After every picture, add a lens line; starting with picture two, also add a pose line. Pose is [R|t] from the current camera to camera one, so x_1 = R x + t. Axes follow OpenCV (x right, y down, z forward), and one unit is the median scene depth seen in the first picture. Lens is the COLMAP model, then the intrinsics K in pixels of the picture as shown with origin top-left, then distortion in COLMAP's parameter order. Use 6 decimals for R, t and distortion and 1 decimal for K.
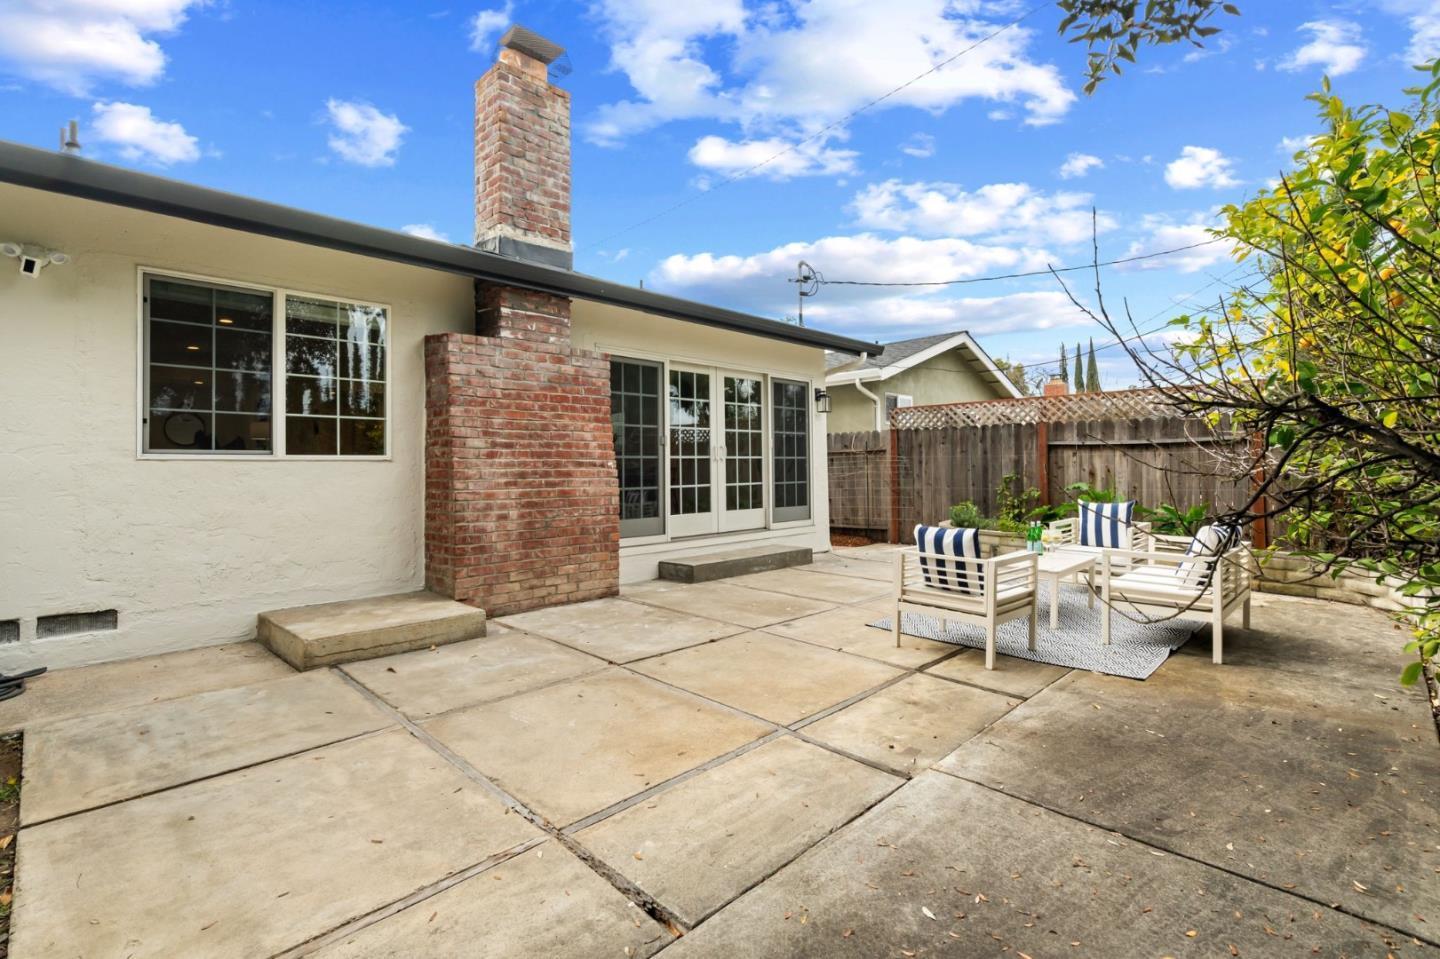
lens RADIAL K [[658.0, 0, 720.9], [0, 658.0, 464.2], [0, 0, 1]] dist [-0.004870, 0.001203]
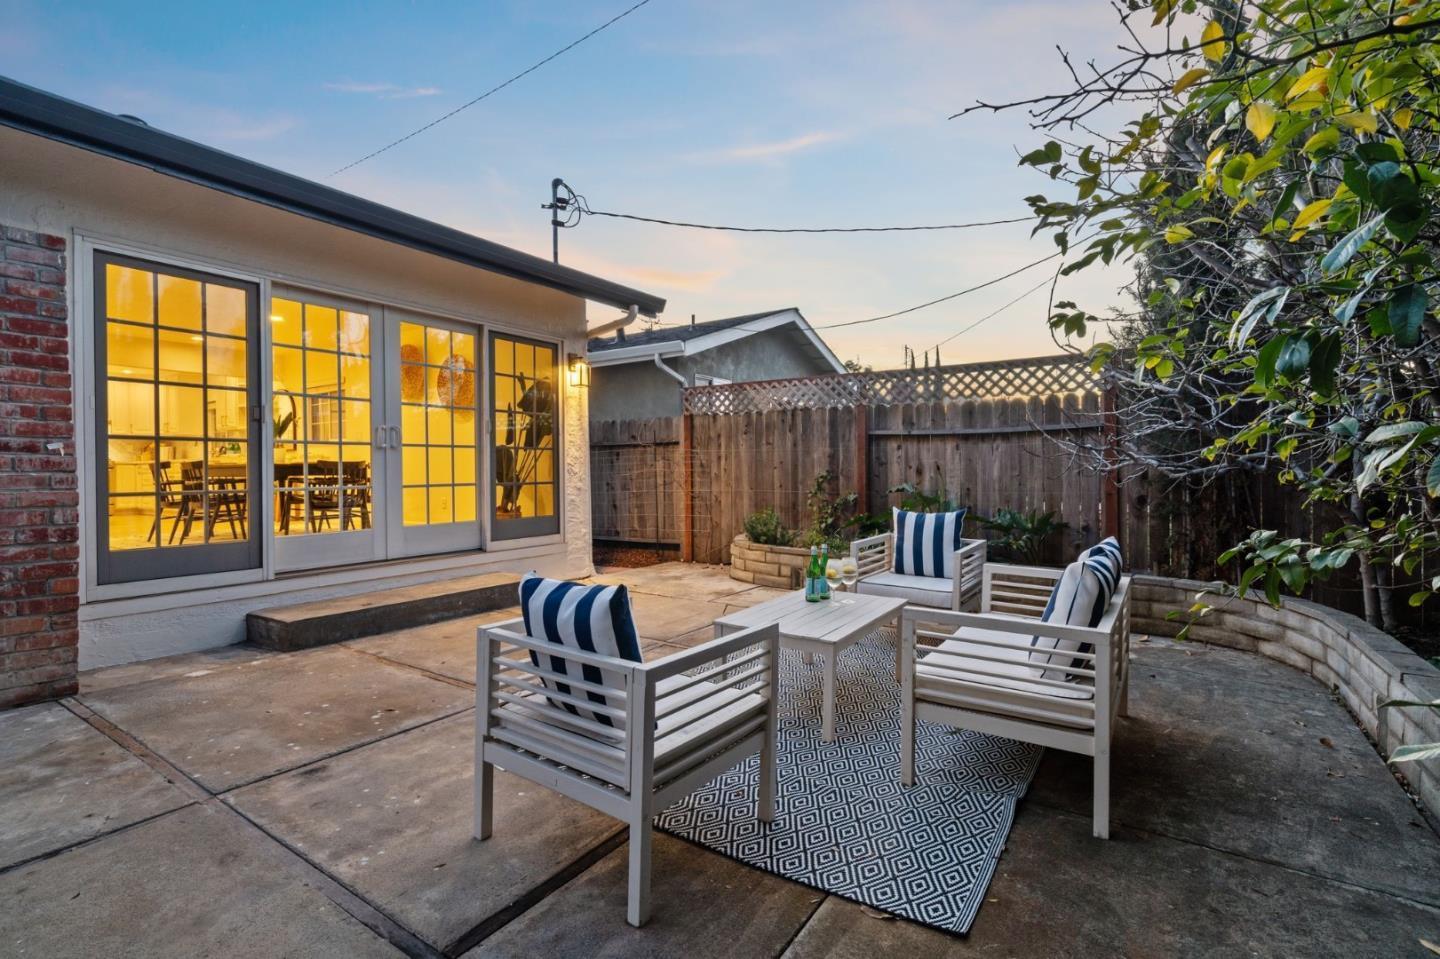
lens RADIAL K [[658.0, 0, 723.9], [0, 658.0, 475.7], [0, 0, 1]] dist [-0.004870, 0.001203]
pose [[0.980455, 0.002648, 0.196724, 0.252574], [-0.005511, 0.999887, 0.014005, 0.012678], [-0.196665, -0.014815, 0.980359, 0.384921]]
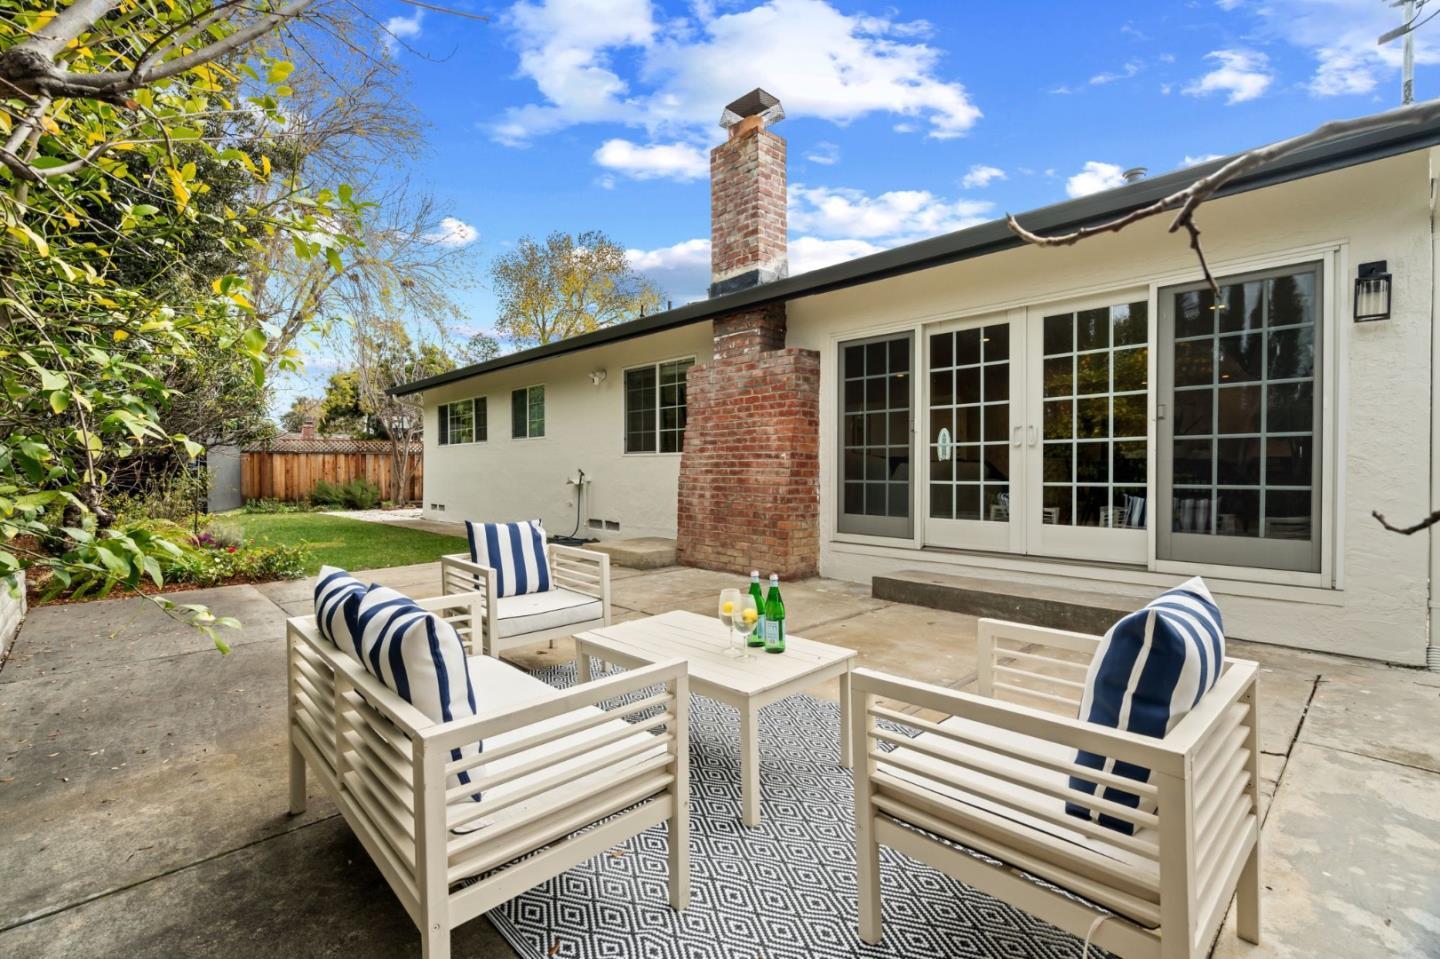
lens RADIAL K [[658.0, 0, 727.4], [0, 658.0, 478.6], [0, 0, 1]] dist [-0.004870, 0.001203]
pose [[-0.022508, 0.024238, -0.999453, 0.882328], [0.005786, 0.999692, 0.024114, 0.011110], [0.999730, -0.005240, -0.022641, 0.938773]]
